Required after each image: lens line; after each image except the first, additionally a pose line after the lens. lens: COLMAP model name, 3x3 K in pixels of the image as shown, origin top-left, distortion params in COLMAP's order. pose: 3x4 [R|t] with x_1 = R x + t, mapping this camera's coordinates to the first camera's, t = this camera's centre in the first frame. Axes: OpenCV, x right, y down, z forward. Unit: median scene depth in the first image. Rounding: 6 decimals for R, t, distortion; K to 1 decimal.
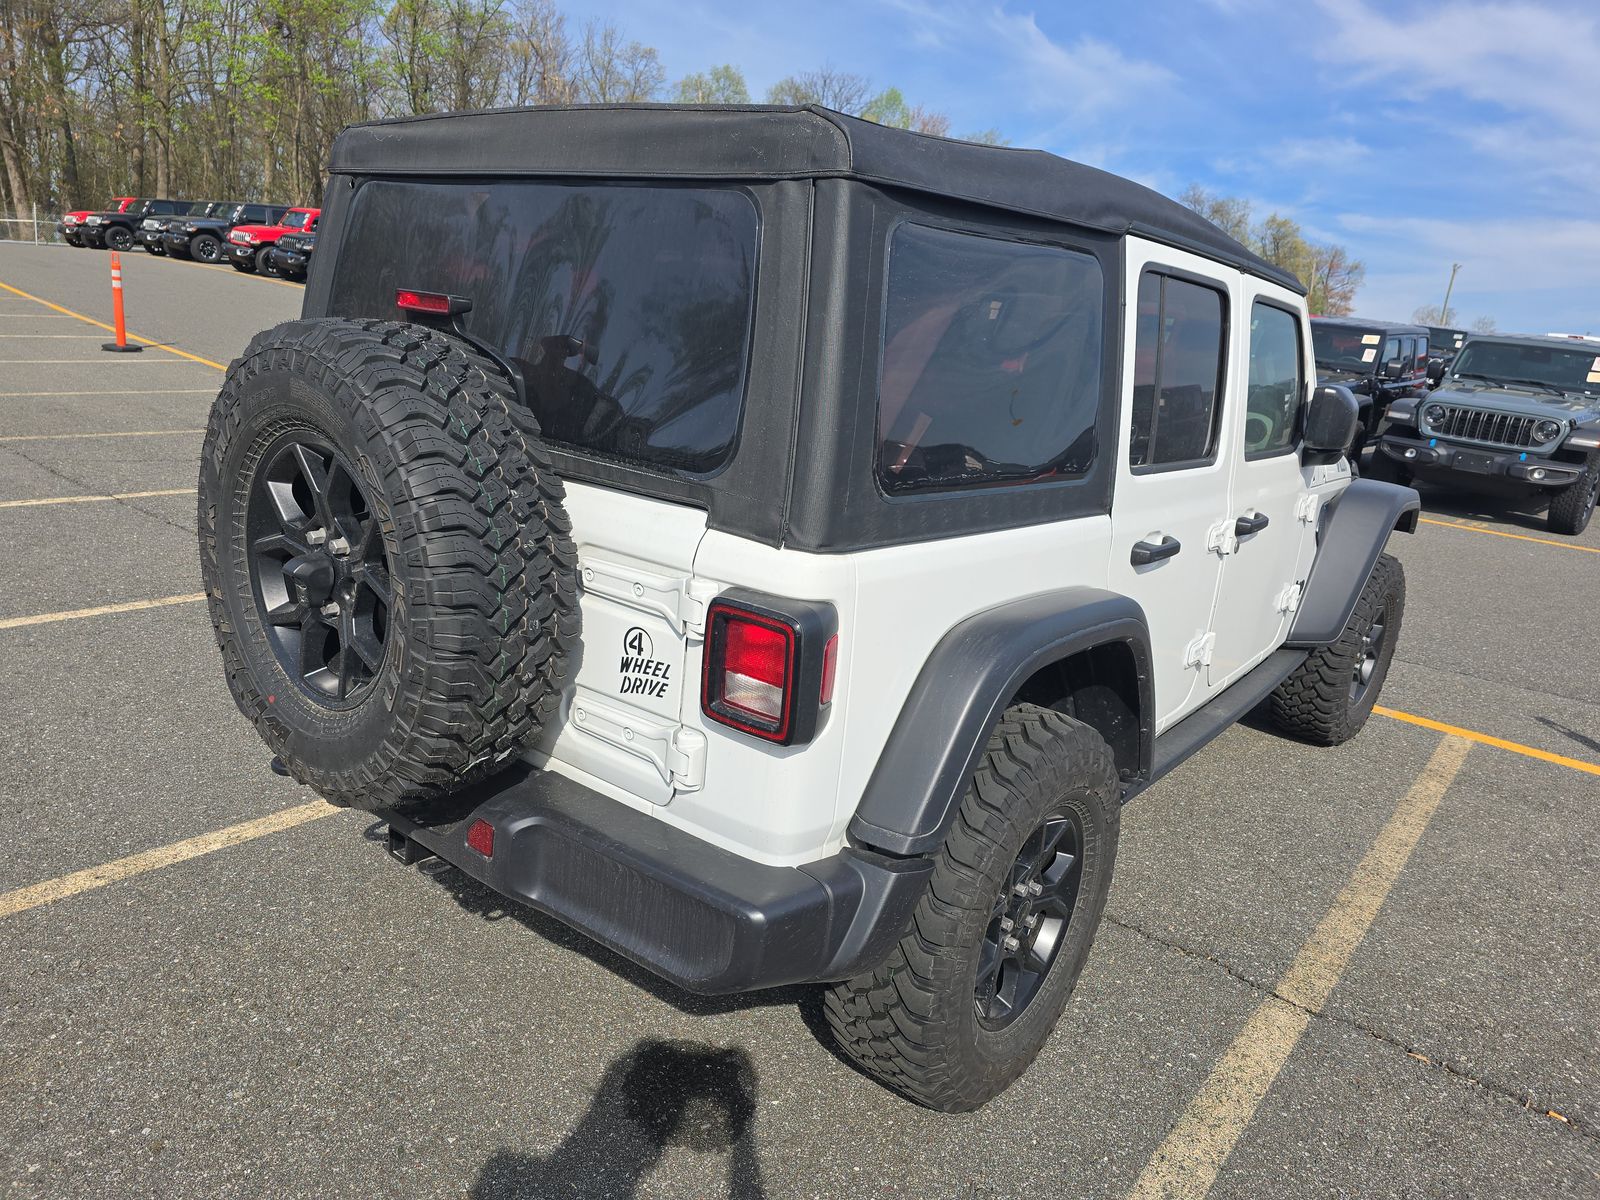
lens RADIAL K [[1098.7, 0, 800.0], [0, 1098.7, 600.0], [0, 0, 1]] dist [0.053788, -0.038714]
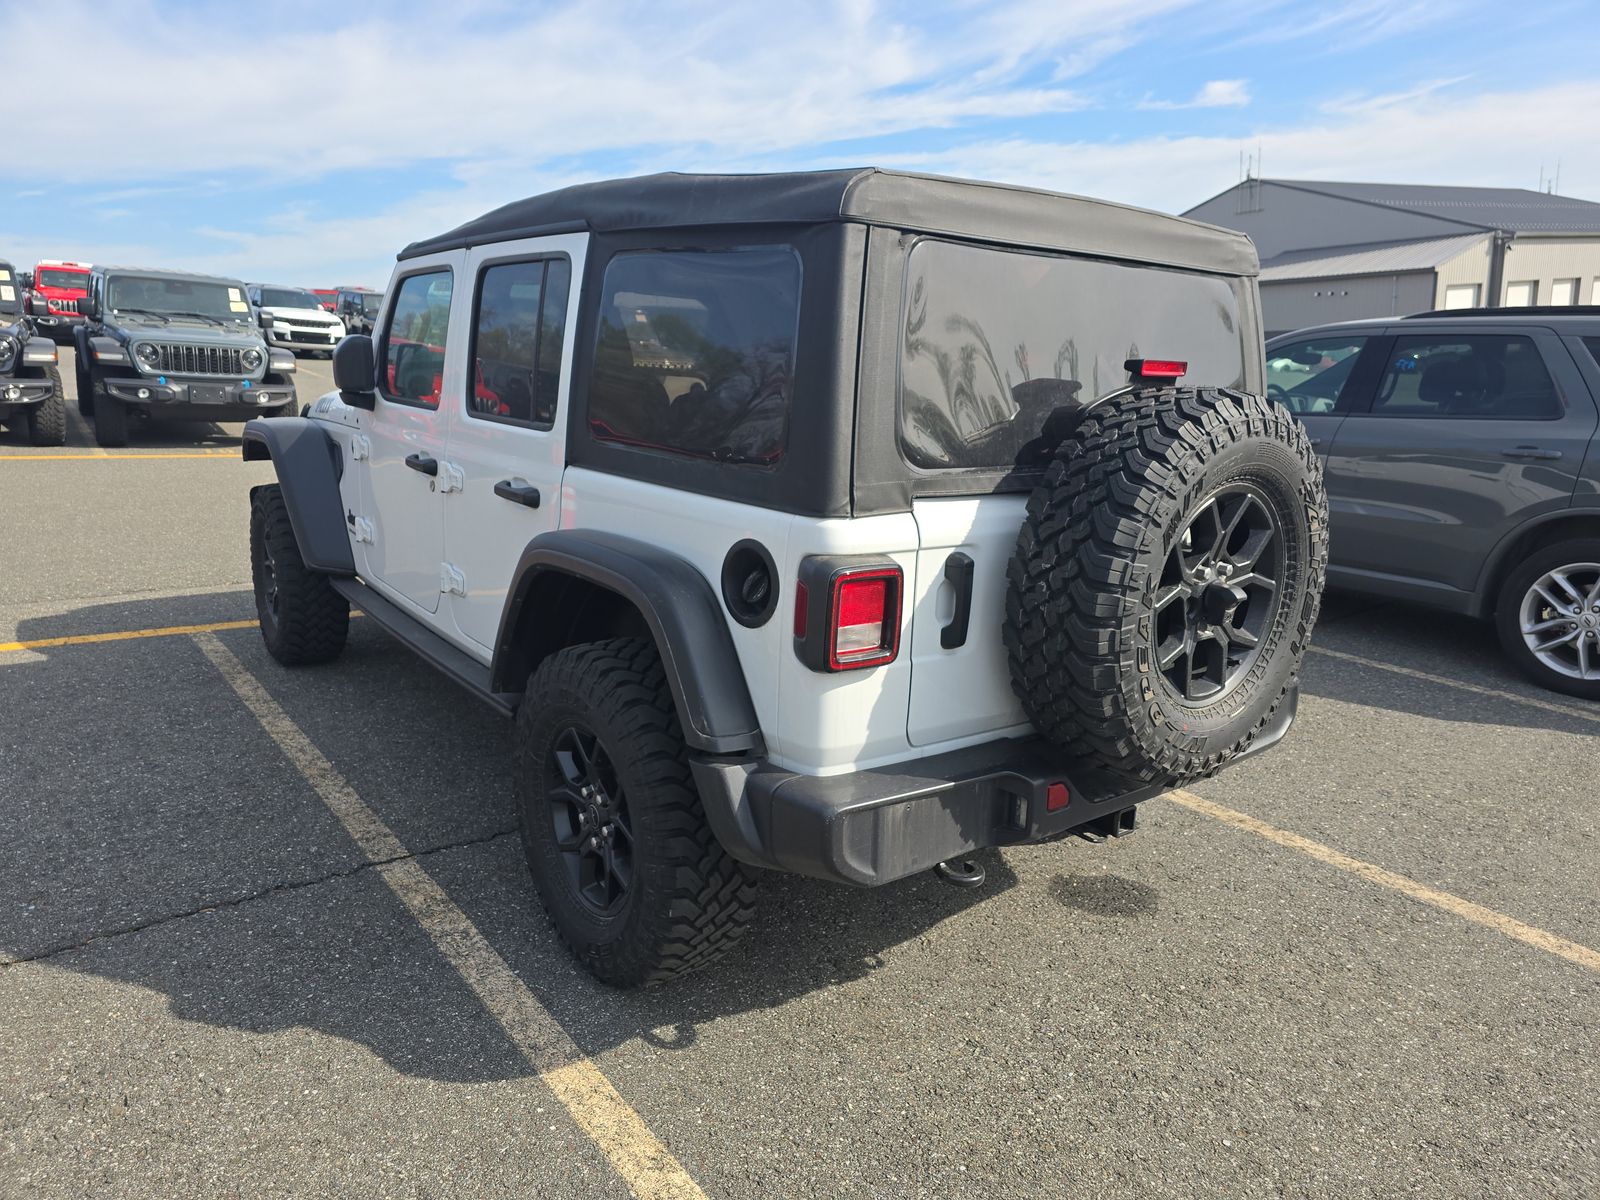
lens RADIAL K [[1083.0, 0, 807.8], [0, 1083.0, 600.5], [0, 0, 1]] dist [0.050790, -0.046193]
pose [[0.216385, -0.304954, 0.927459, -0.290714], [0.224006, 0.940131, 0.256858, -0.076296], [-0.950263, 0.152176, 0.271741, 0.194515]]
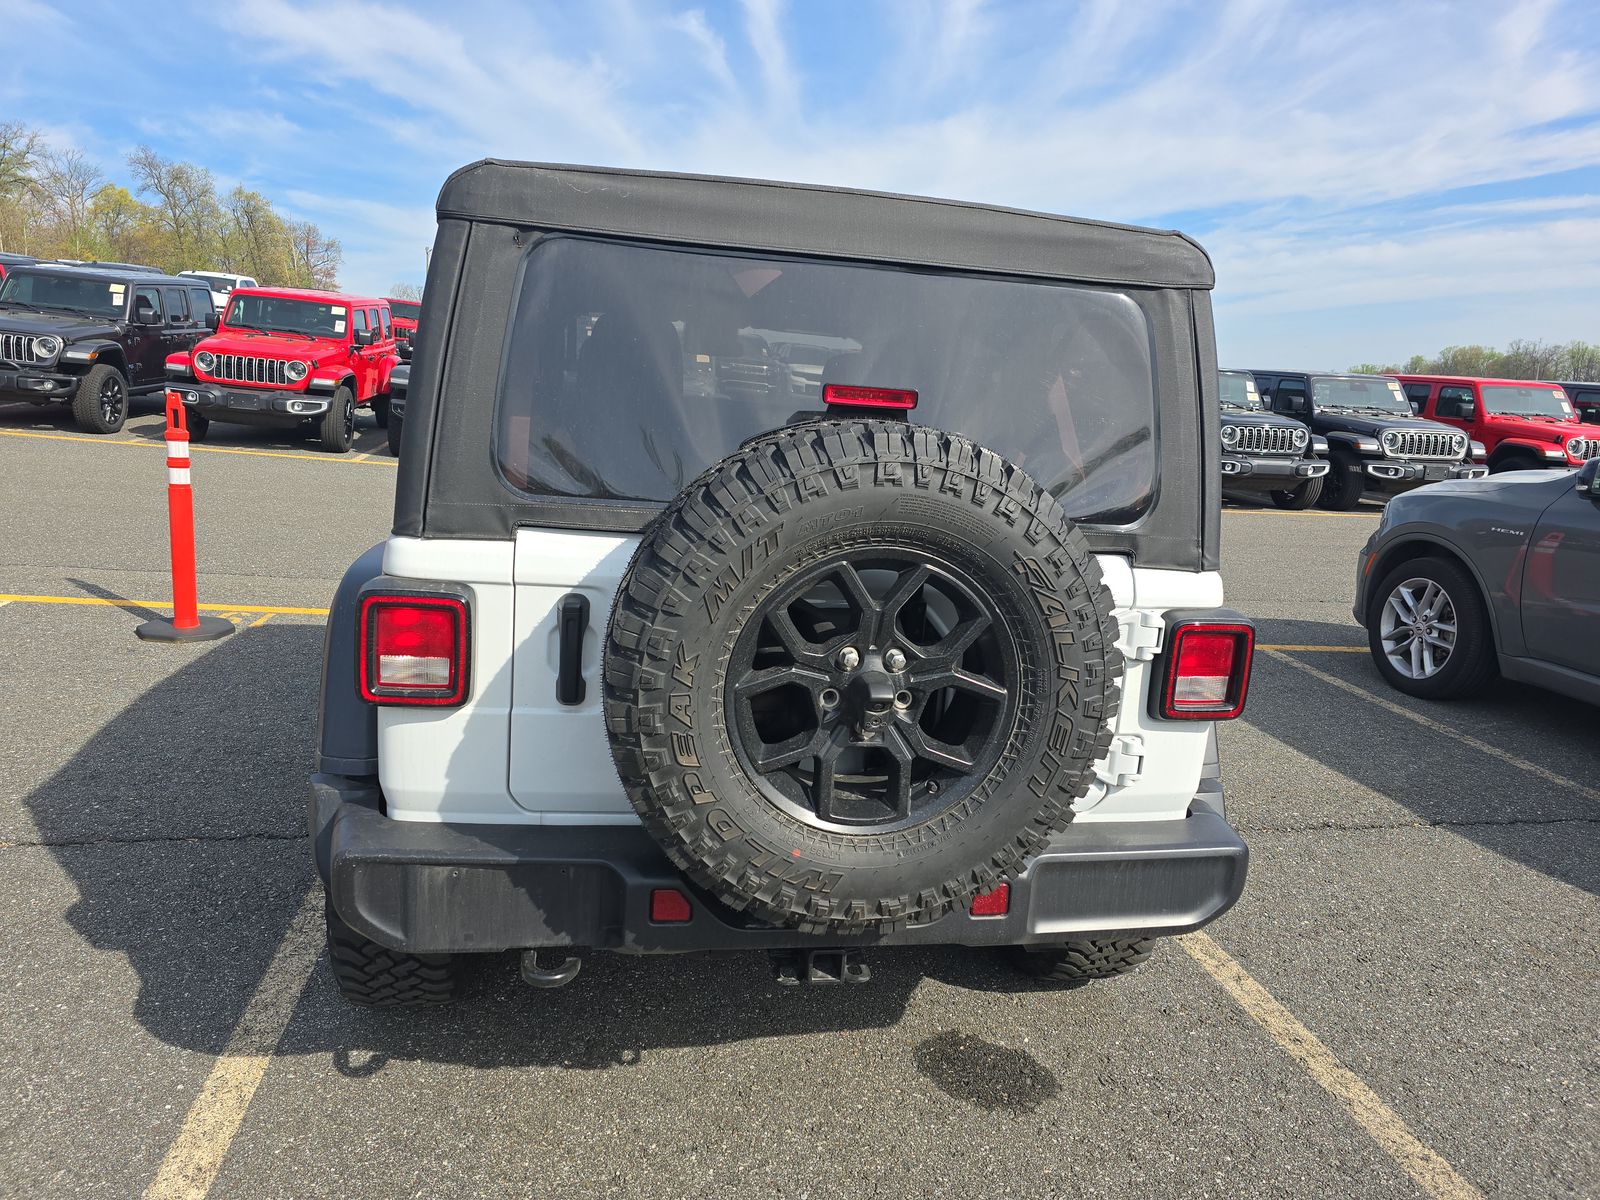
lens RADIAL K [[1083.0, 0, 807.8], [0, 1083.0, 600.5], [0, 0, 1]] dist [0.050790, -0.046193]
pose [[0.649111, -0.203027, 0.733100, -0.197415], [0.183002, 0.977100, 0.108565, -0.037177], [-0.738353, 0.063688, 0.671400, 0.074864]]
